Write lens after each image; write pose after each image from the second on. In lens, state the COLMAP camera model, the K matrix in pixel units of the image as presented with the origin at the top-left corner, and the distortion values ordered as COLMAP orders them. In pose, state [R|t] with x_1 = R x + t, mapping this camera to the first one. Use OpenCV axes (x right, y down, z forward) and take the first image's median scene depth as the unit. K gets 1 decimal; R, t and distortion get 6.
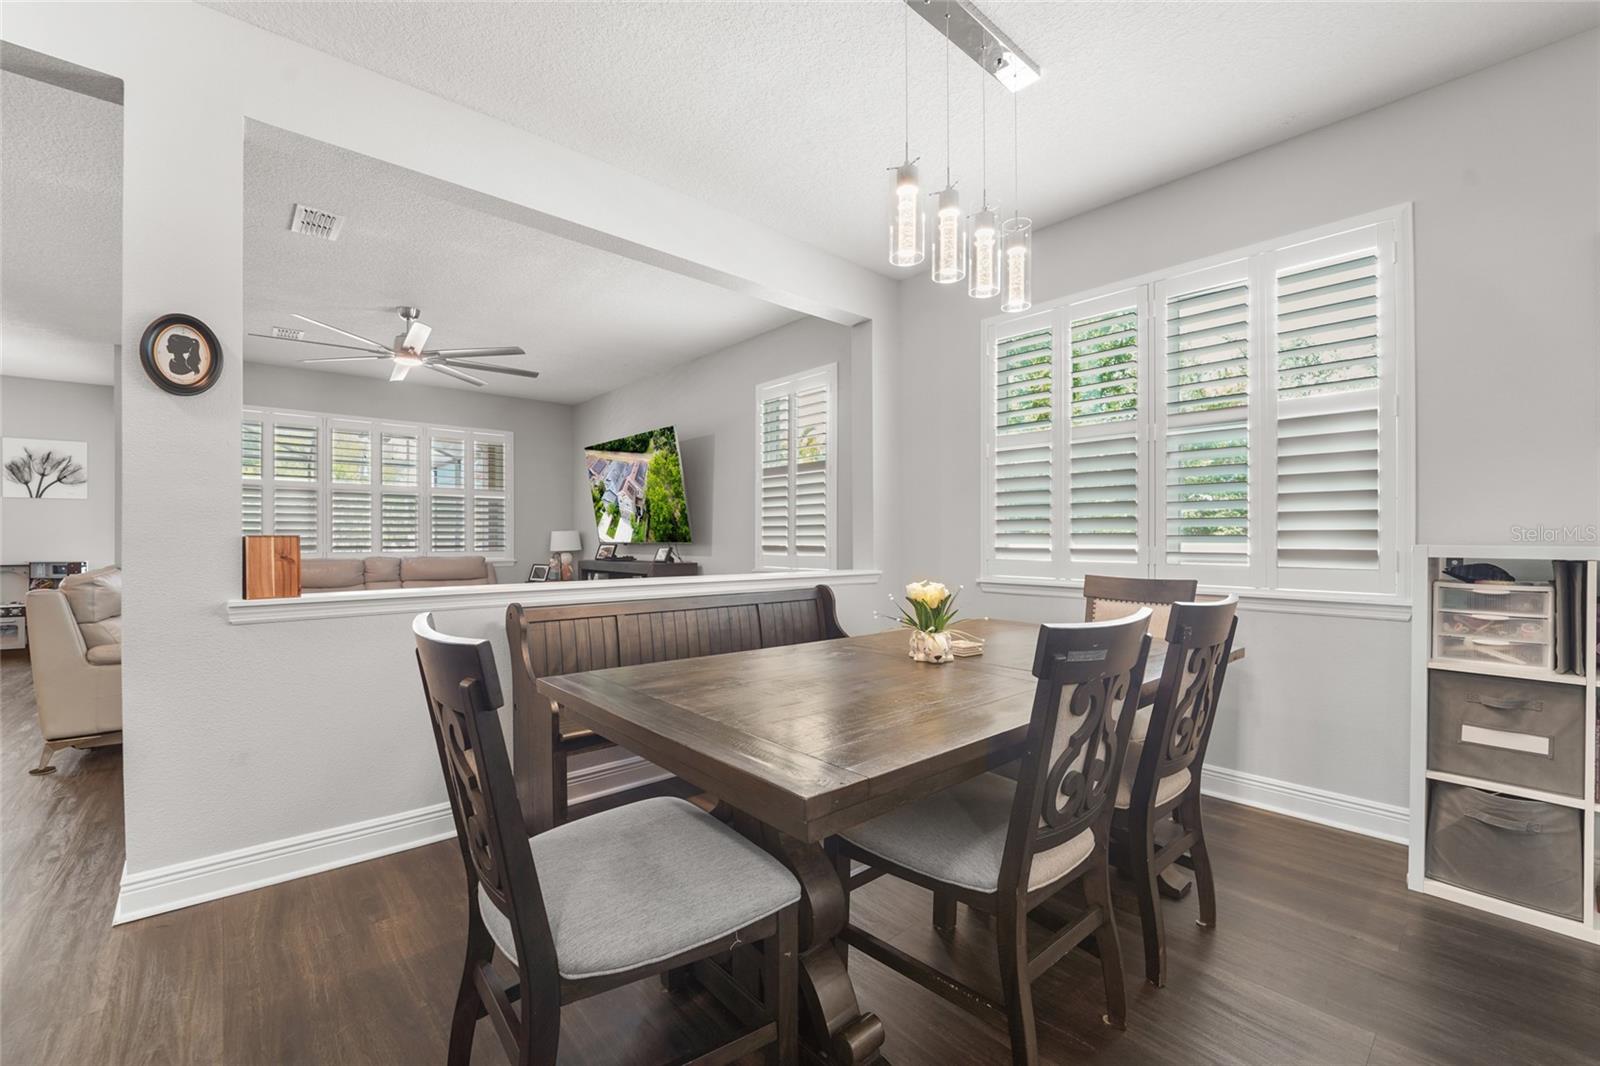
lens RADIAL K [[660.7, 0, 808.2], [0, 660.7, 545.9], [0, 0, 1]] dist [-0.022664, 0.001521]
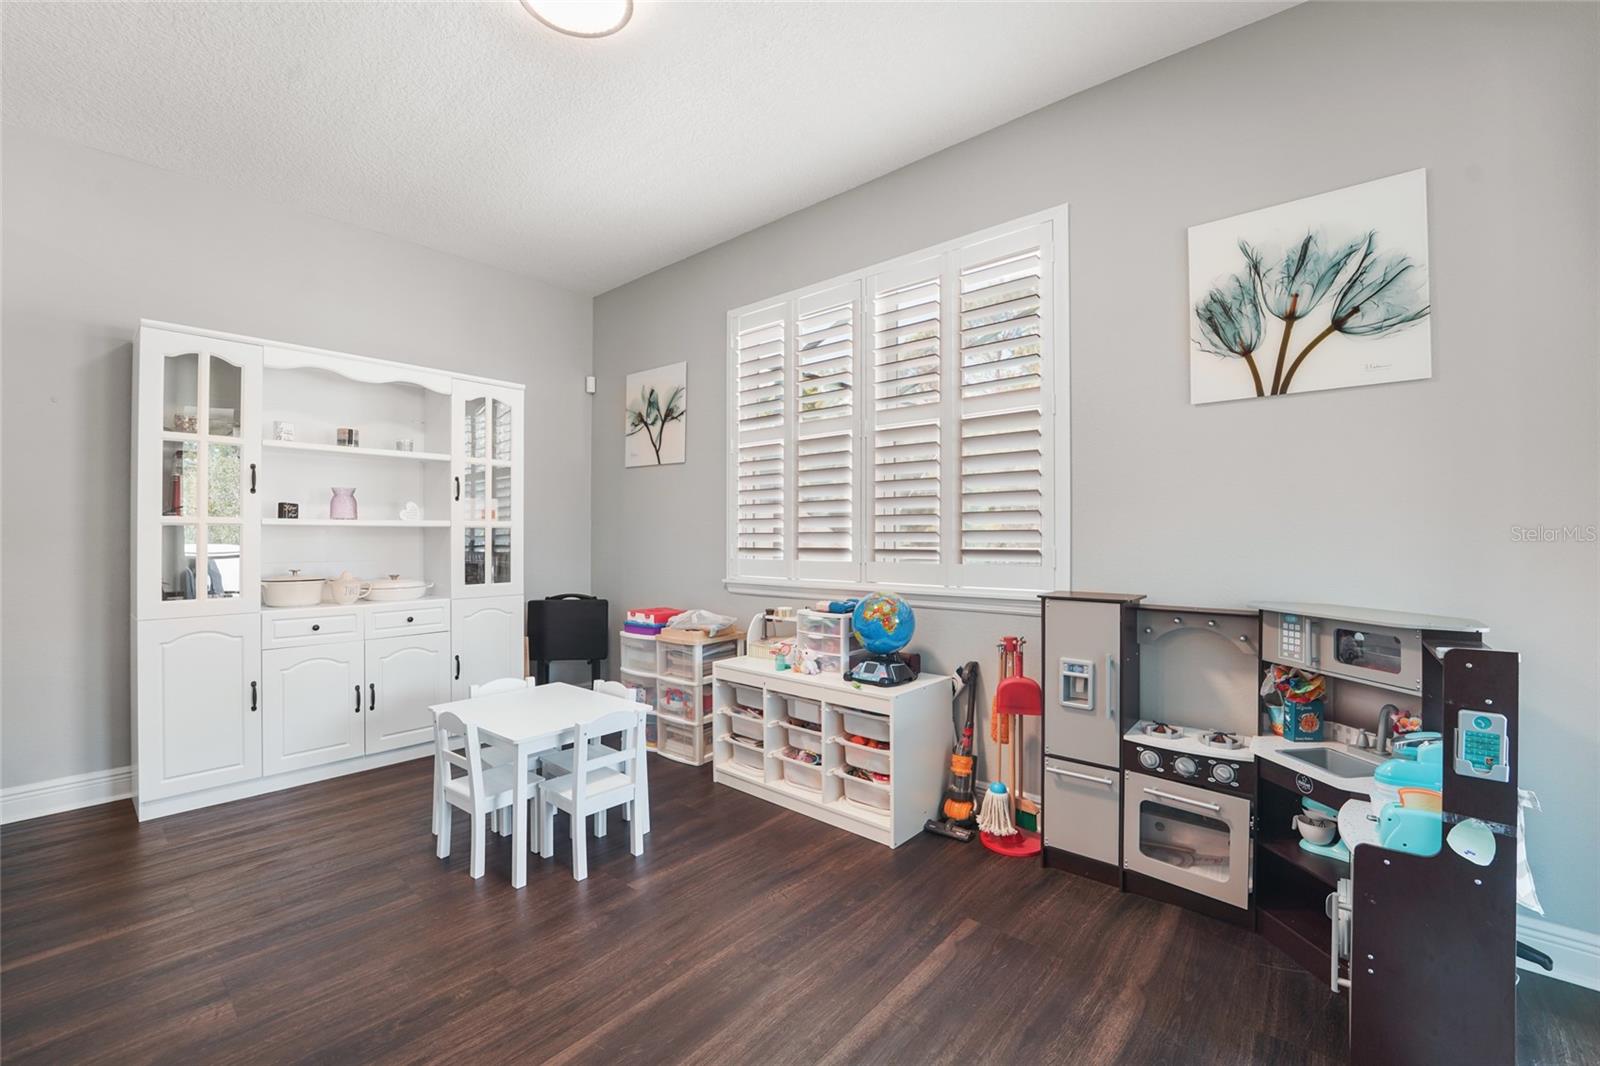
lens RADIAL K [[660.7, 0, 793.8], [0, 660.7, 532.5], [0, 0, 1]] dist [-0.022664, 0.001521]
pose [[0.136716, -0.003254, -0.990605, -0.938094], [-0.000072, 0.999995, -0.003295, -0.008346], [0.990610, 0.000522, 0.136715, 0.738963]]
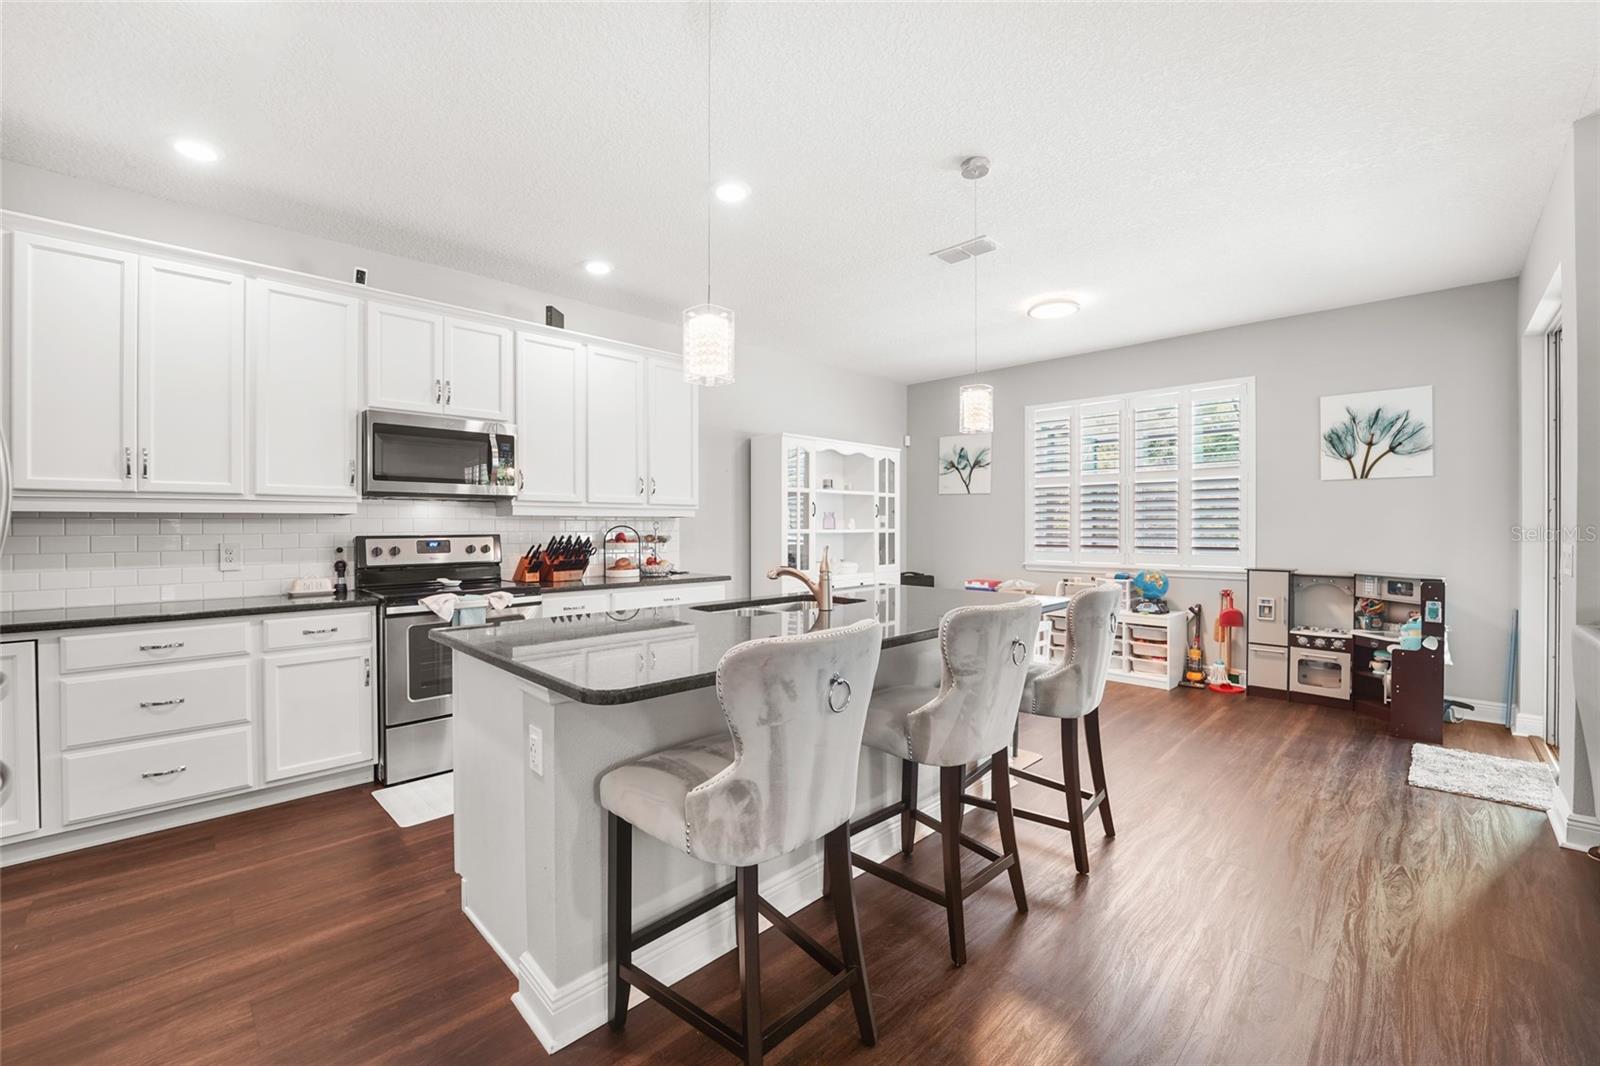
lens RADIAL K [[660.7, 0, 790.1], [0, 660.7, 528.7], [0, 0, 1]] dist [-0.022664, 0.001521]
pose [[0.062934, 0.005820, -0.998001, -0.559993], [-0.000735, 0.999983, 0.005786, -0.025568], [0.998017, 0.000369, 0.062937, 0.354897]]
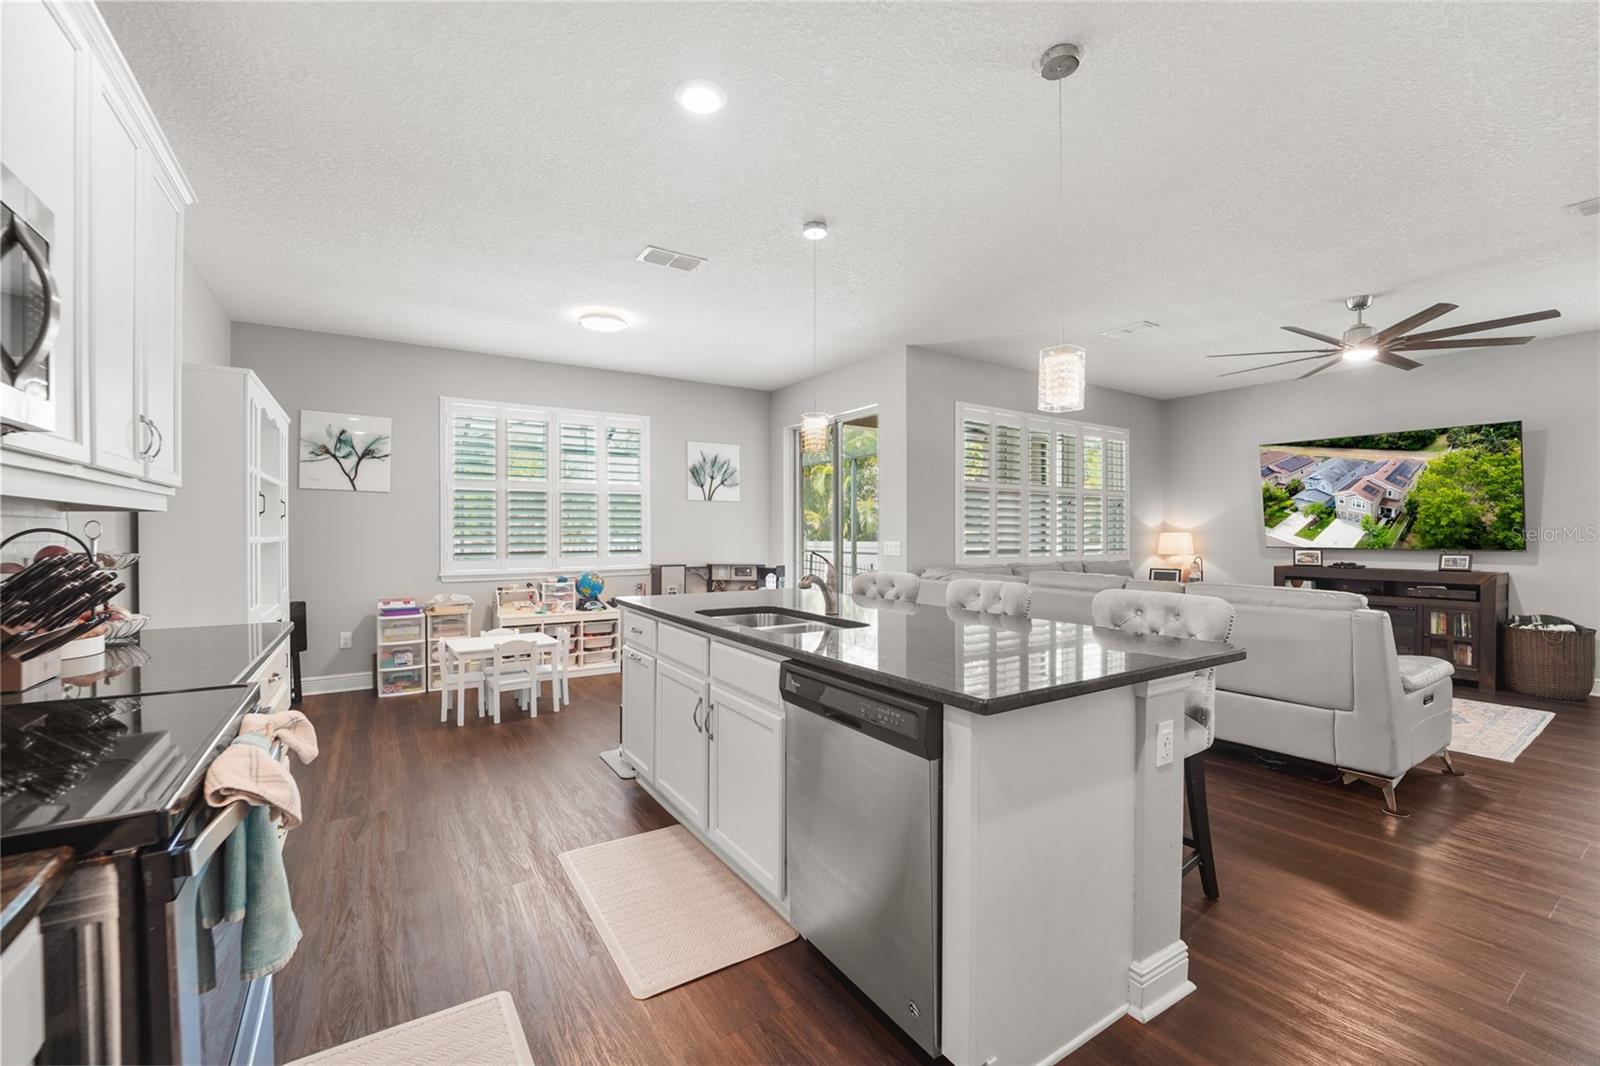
lens RADIAL K [[660.7, 0, 800.6], [0, 660.7, 535.2], [0, 0, 1]] dist [-0.022664, 0.001521]
pose [[0.990776, 0.001397, -0.135506, -0.929764], [-0.000985, 0.999995, 0.003107, -0.023672], [0.135510, -0.002945, 0.990772, -0.012292]]
